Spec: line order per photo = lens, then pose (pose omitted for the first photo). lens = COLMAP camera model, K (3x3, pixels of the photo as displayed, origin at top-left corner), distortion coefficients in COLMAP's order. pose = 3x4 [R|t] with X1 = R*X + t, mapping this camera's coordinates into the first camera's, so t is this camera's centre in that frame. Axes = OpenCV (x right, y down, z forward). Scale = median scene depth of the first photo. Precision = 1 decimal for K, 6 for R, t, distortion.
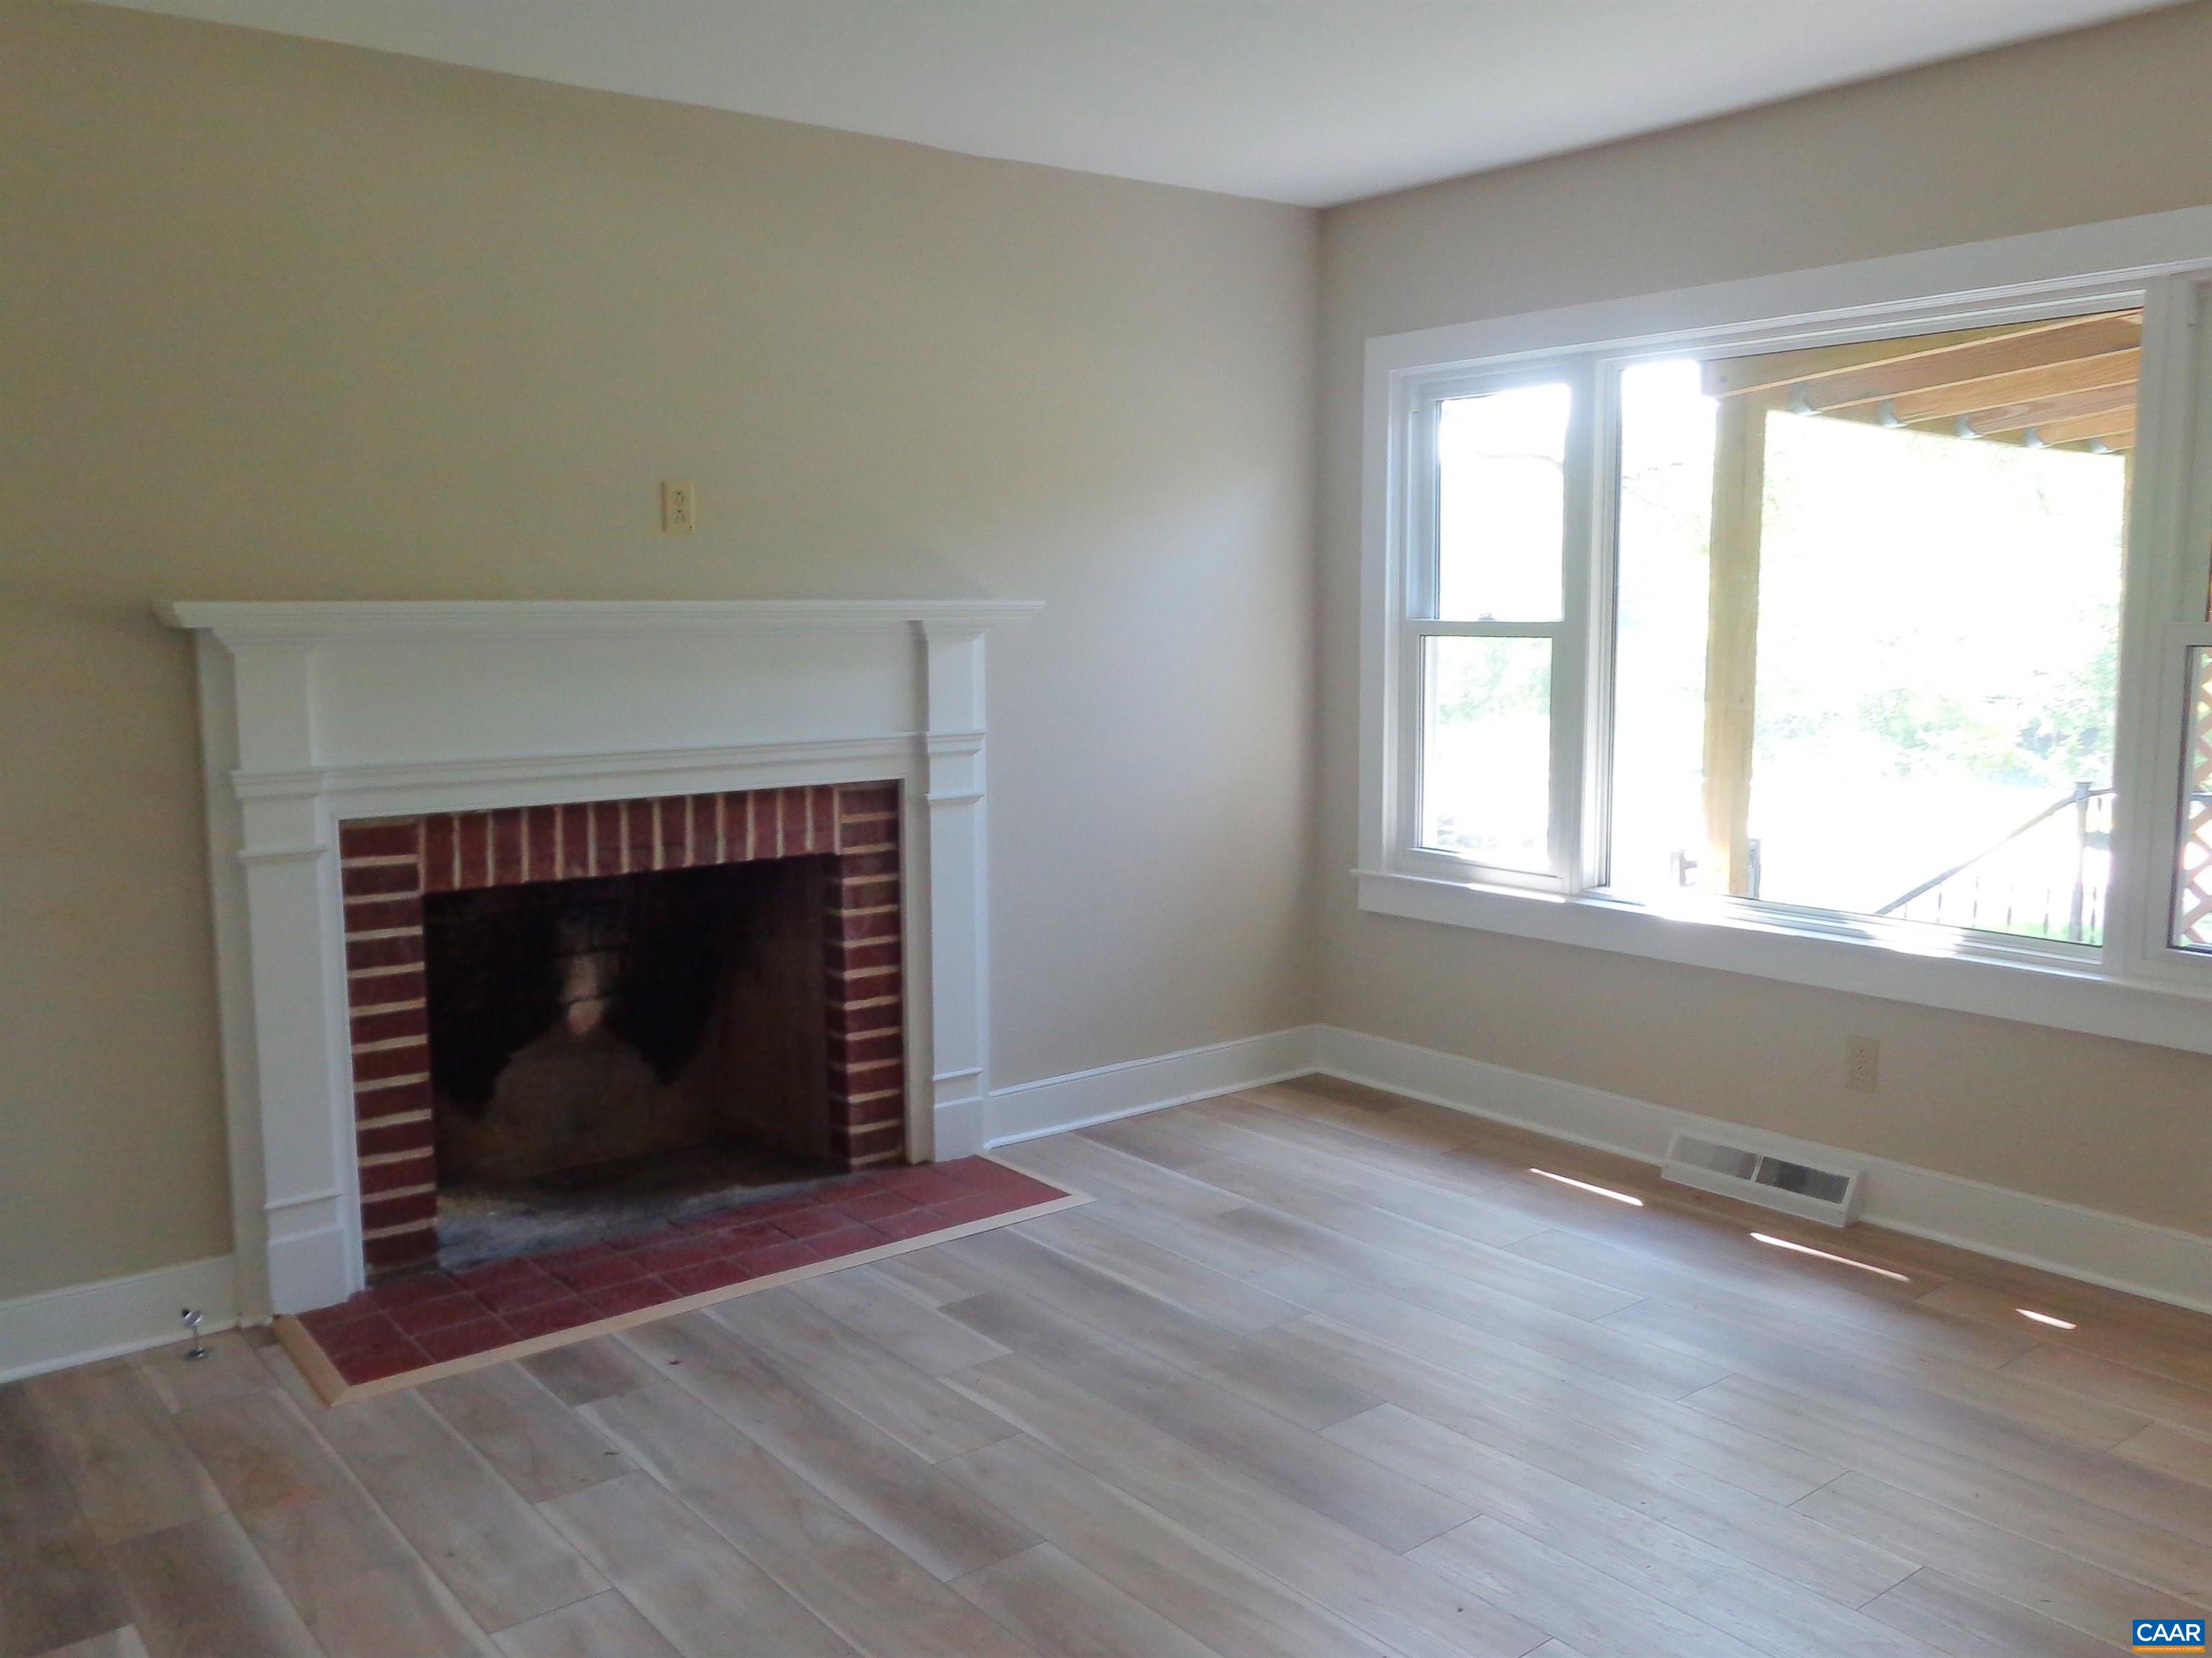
lens RADIAL K [[1802.1, 0, 1082.2], [0, 1802.1, 823.6], [0, 0, 1]] dist [0.003161, 0.002303]
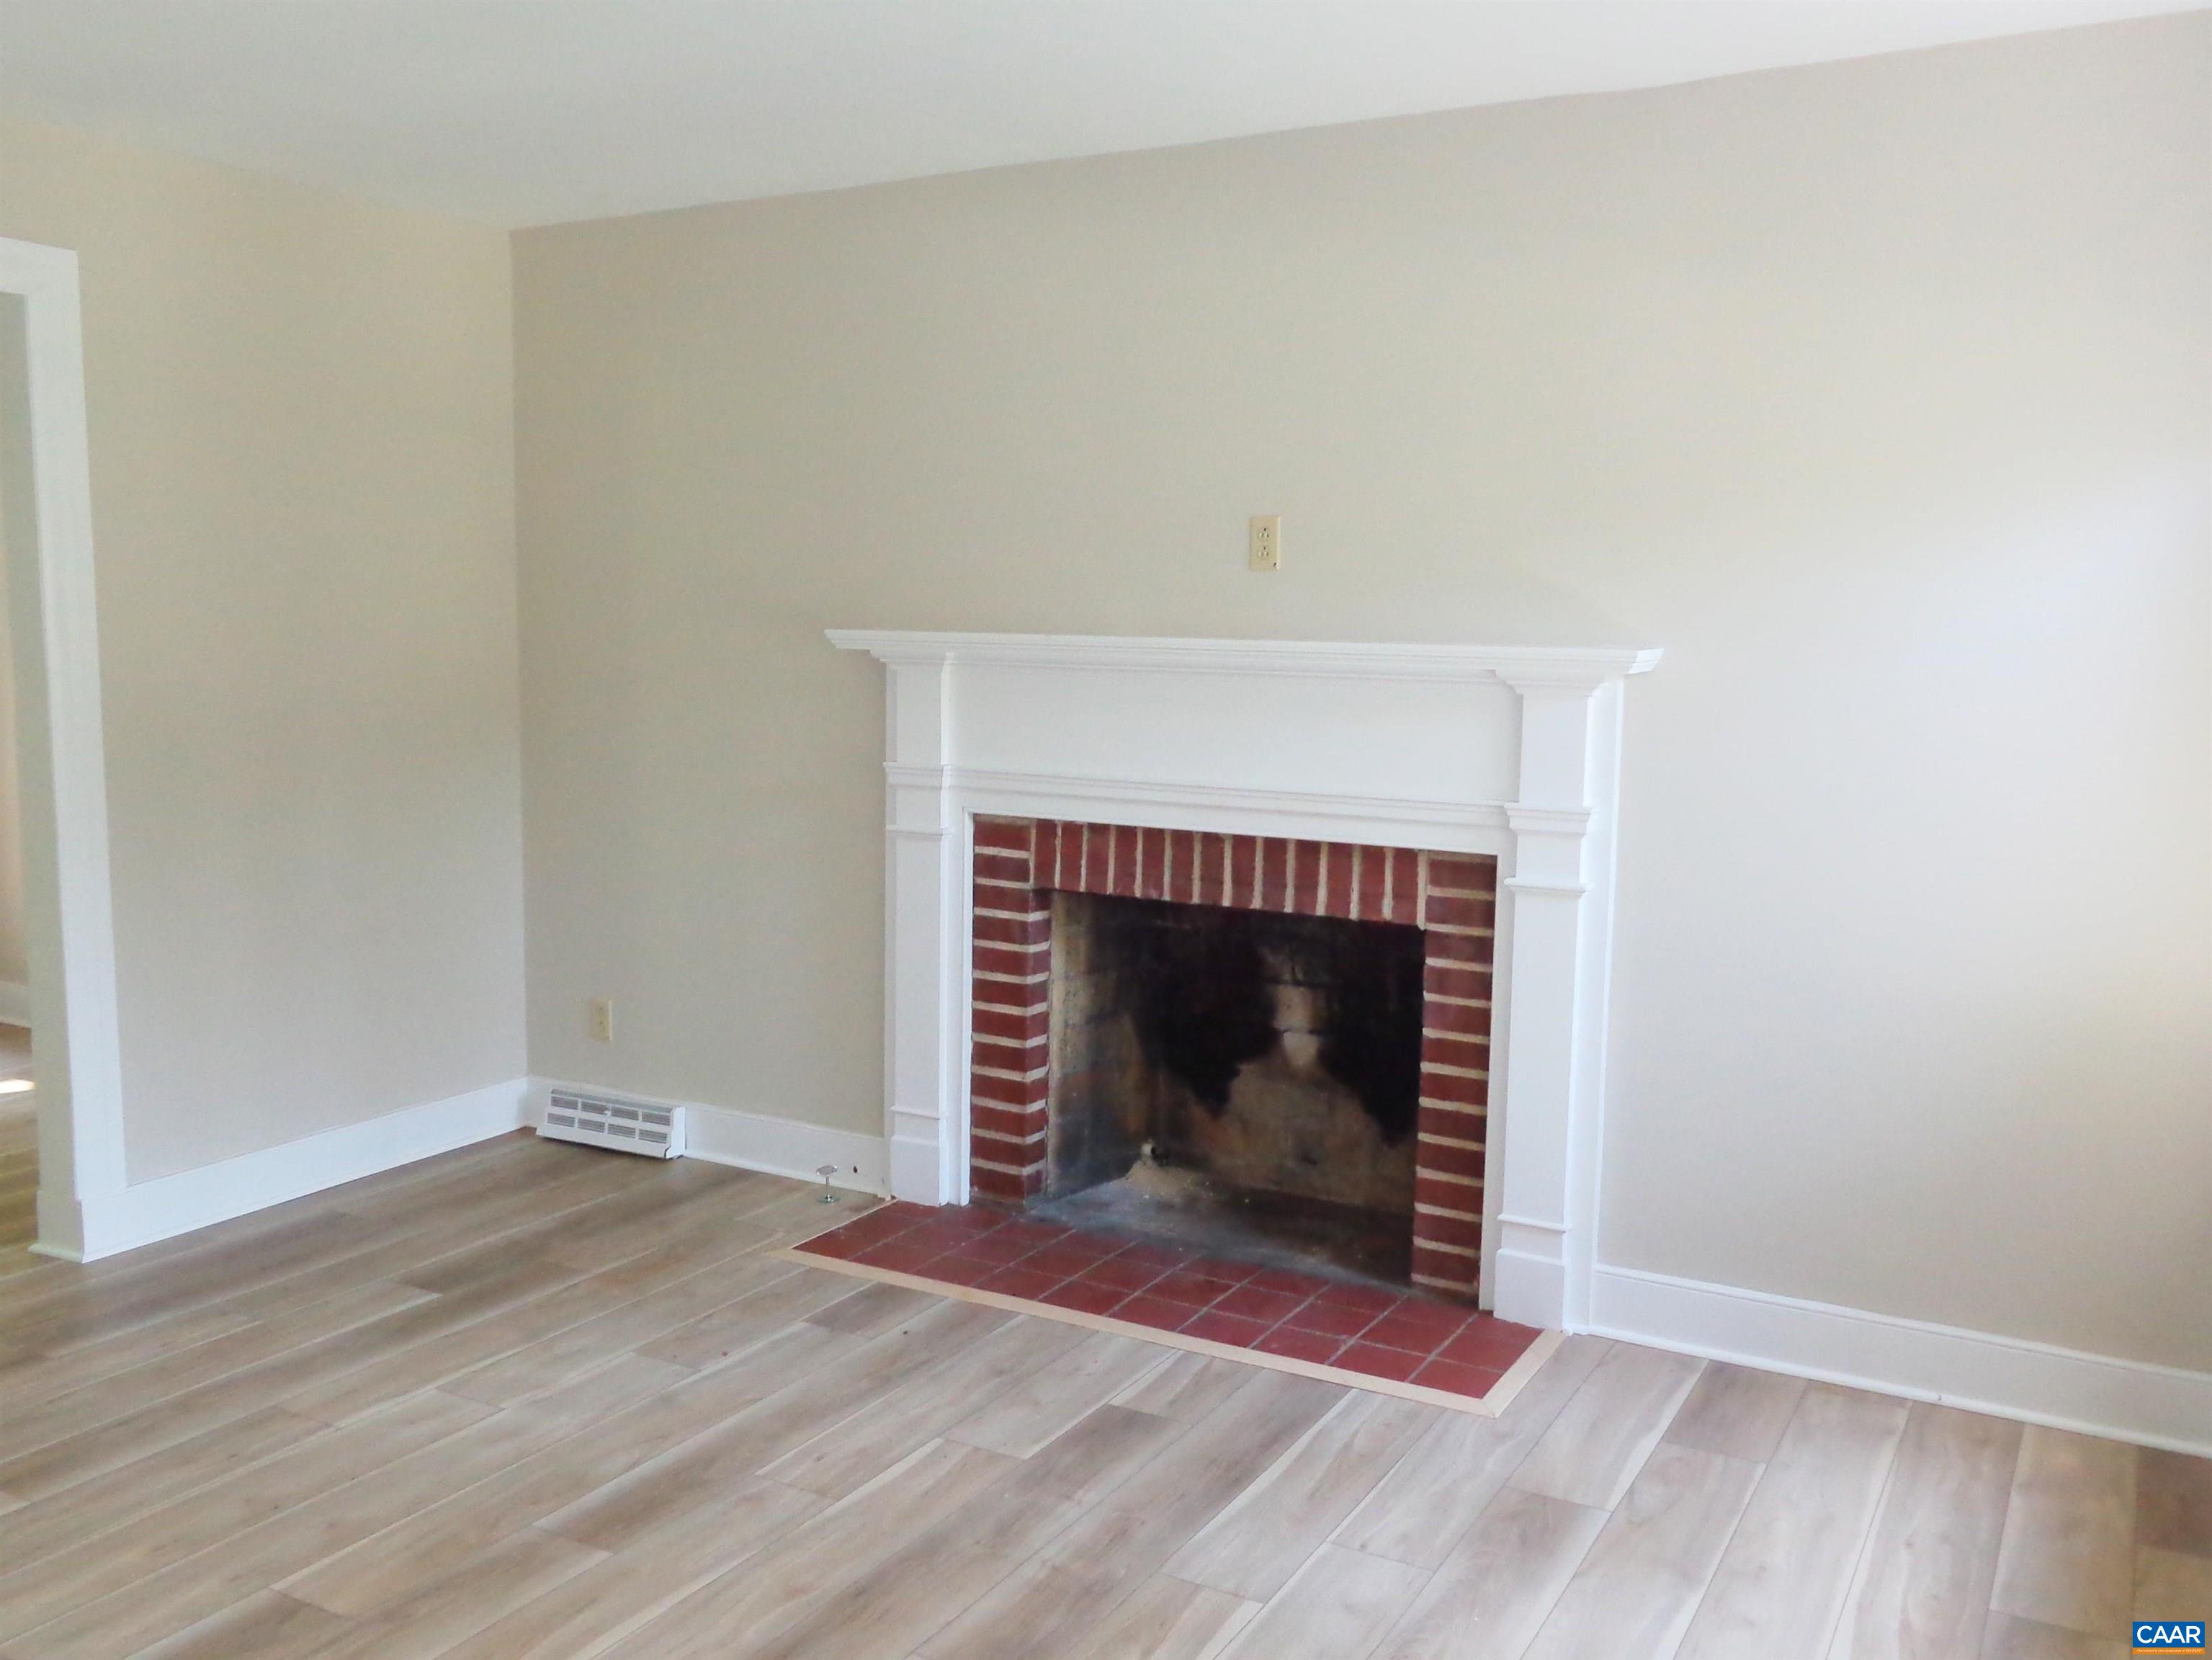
lens RADIAL K [[1802.5, 0, 1082.2], [0, 1802.5, 824.6], [0, 0, 1]] dist [0.003161, 0.002303]
pose [[0.402102, 0.117207, -0.908062, 0.641062], [-0.131061, 0.988927, 0.069609, -0.078905], [0.906166, 0.091022, 0.413011, 0.513127]]
